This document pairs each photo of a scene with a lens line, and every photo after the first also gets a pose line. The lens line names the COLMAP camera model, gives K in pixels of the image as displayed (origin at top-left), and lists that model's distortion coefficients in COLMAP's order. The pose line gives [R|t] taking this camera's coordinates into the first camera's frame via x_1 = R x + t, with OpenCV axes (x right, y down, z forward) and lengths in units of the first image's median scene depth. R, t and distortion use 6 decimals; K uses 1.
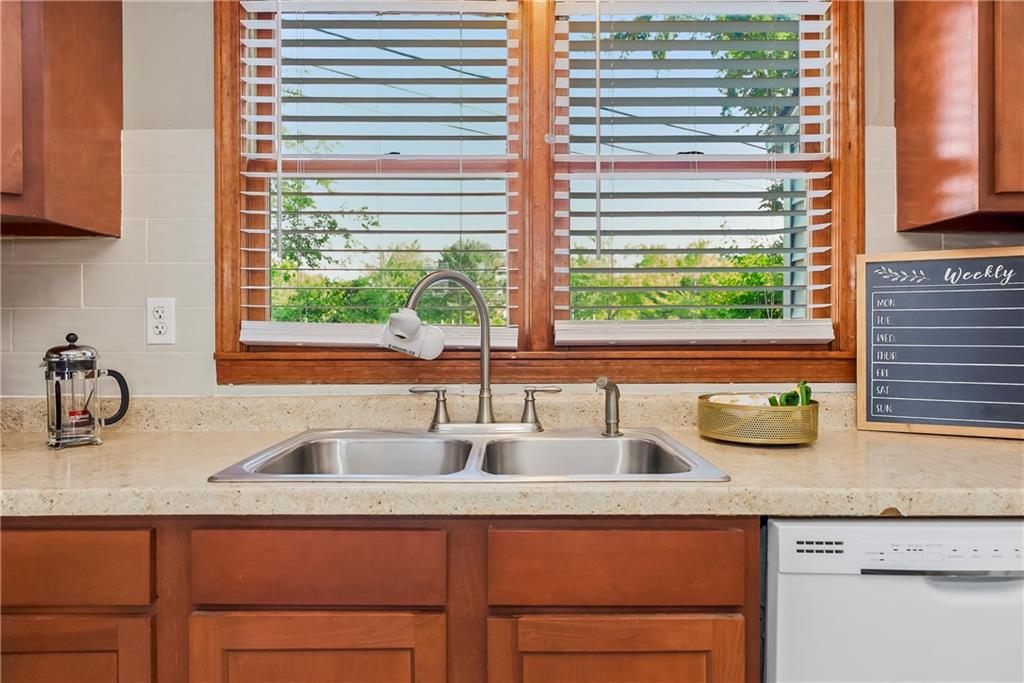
lens RADIAL K [[702.8, 0, 513.3], [0, 702.8, 326.7], [0, 0, 1]] dist [-0.005750, 0.000161]
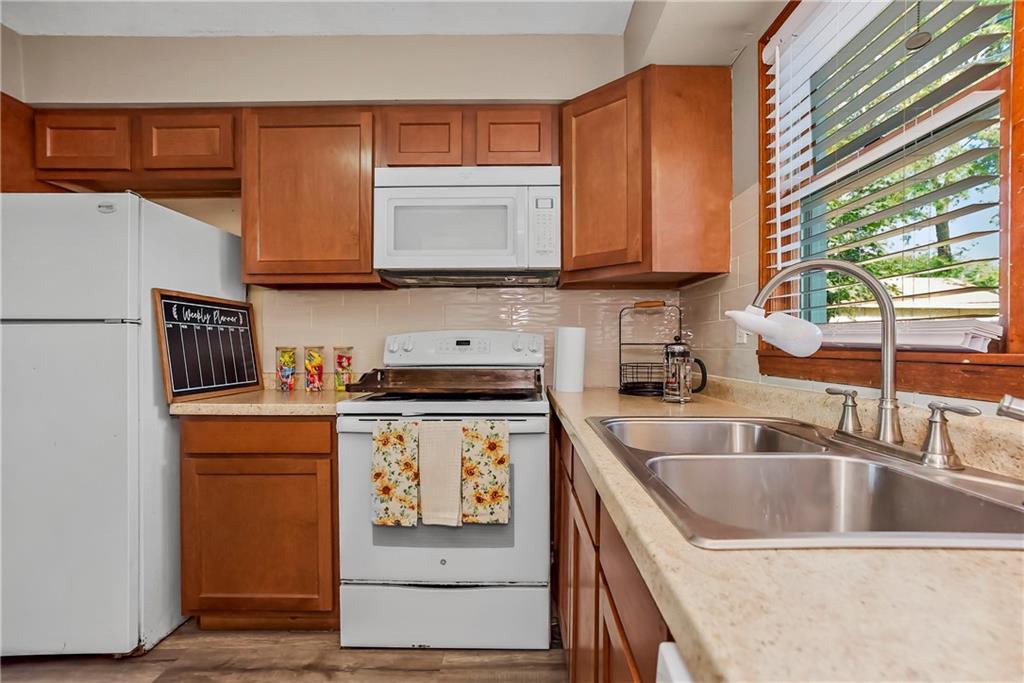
lens RADIAL K [[485.7, 0, 515.6], [0, 485.7, 346.8], [0, 0, 1]] dist [-0.016688, 0.000285]
pose [[-0.006856, 0.005808, -0.999960, 0.509852], [-0.001611, 0.999982, 0.005819, 0.028593], [0.999975, 0.001651, -0.006846, 0.582705]]
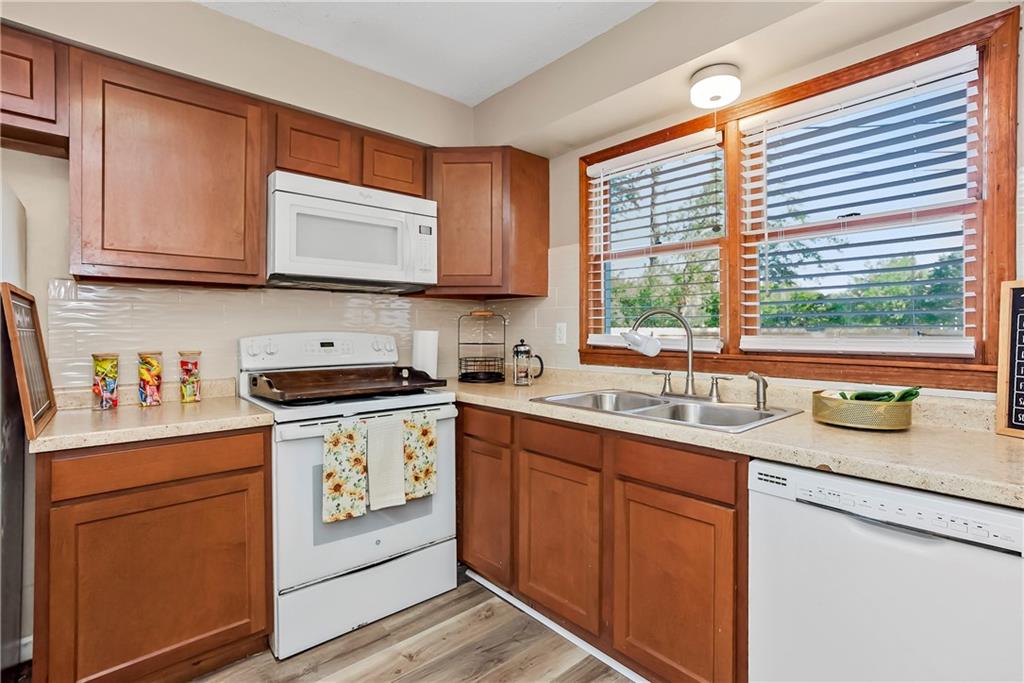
lens RADIAL K [[489.2, 0, 508.8], [0, 489.2, 327.1], [0, 0, 1]] dist [-0.000227, 0.000135]
pose [[0.658679, -0.001863, -0.752421, 0.580716], [-0.003594, 0.999978, -0.005621, -0.021573], [0.752415, 0.006407, 0.658658, -0.143550]]
